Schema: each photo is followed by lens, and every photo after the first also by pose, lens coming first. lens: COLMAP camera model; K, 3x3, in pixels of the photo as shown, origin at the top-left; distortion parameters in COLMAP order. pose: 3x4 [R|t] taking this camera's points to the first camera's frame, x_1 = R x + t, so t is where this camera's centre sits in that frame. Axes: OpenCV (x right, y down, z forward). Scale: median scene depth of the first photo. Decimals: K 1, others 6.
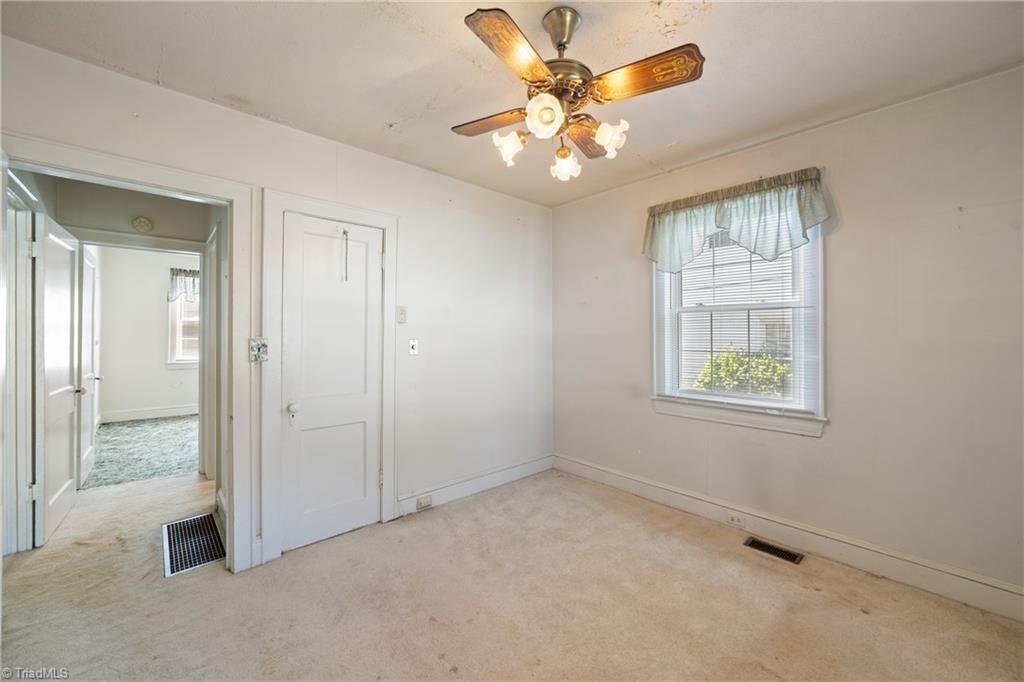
lens RADIAL K [[395.6, 0, 519.3], [0, 395.6, 335.3], [0, 0, 1]] dist [-0.018575, 0.003788]
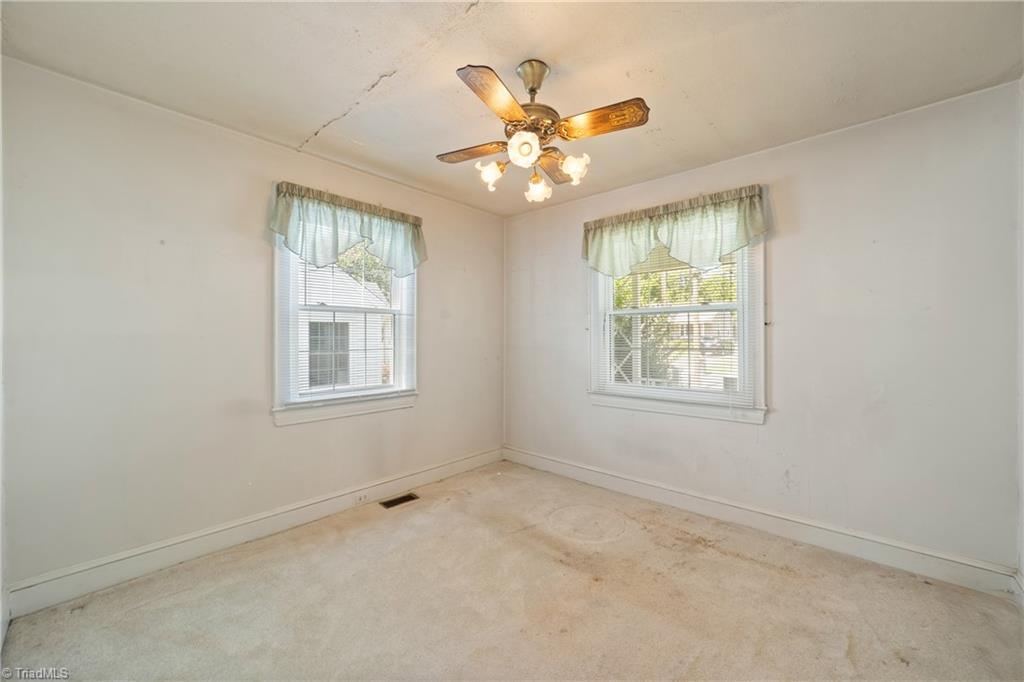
lens RADIAL K [[395.6, 0, 519.2], [0, 395.6, 338.4], [0, 0, 1]] dist [-0.018575, 0.003788]
pose [[-0.091343, -0.010849, 0.995760, -0.626437], [-0.004722, 0.999934, 0.010461, -0.004137], [-0.995808, -0.003746, -0.091388, 0.665503]]
